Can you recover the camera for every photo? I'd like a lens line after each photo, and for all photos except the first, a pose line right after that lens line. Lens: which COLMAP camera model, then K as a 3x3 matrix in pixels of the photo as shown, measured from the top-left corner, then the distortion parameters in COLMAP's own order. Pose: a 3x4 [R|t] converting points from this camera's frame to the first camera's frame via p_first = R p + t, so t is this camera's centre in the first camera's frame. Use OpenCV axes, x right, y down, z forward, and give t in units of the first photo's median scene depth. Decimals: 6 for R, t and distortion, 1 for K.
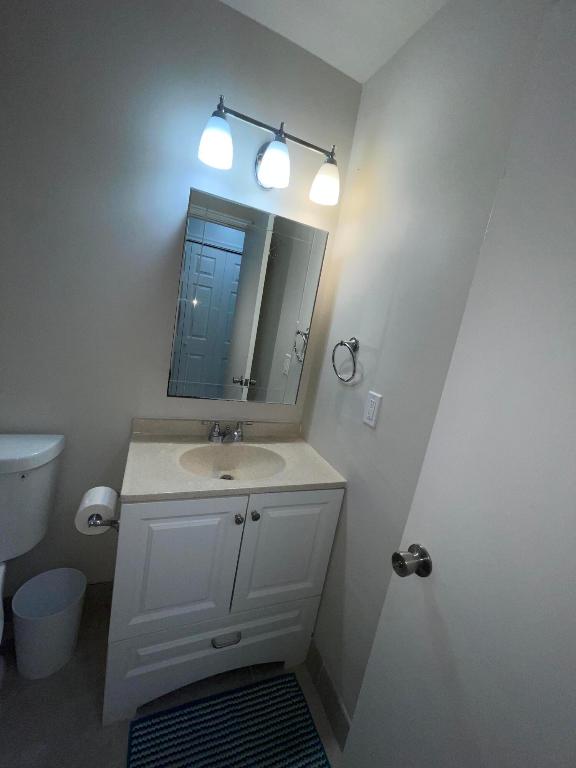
lens RADIAL K [[308.5, 0, 287.2], [0, 308.5, 378.4], [0, 0, 1]] dist [-0.009389, 0.002974]
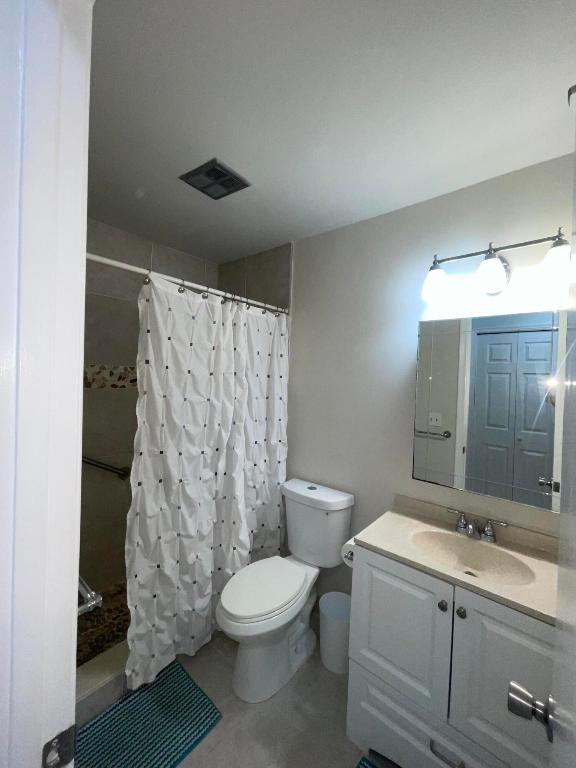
lens RADIAL K [[308.5, 0, 289.6], [0, 308.5, 381.5], [0, 0, 1]] dist [-0.009389, 0.002974]
pose [[0.458877, -0.142545, -0.876991, 0.530875], [-0.118113, 0.968500, -0.219220, 0.010409], [0.880614, 0.204179, 0.427586, -0.046156]]
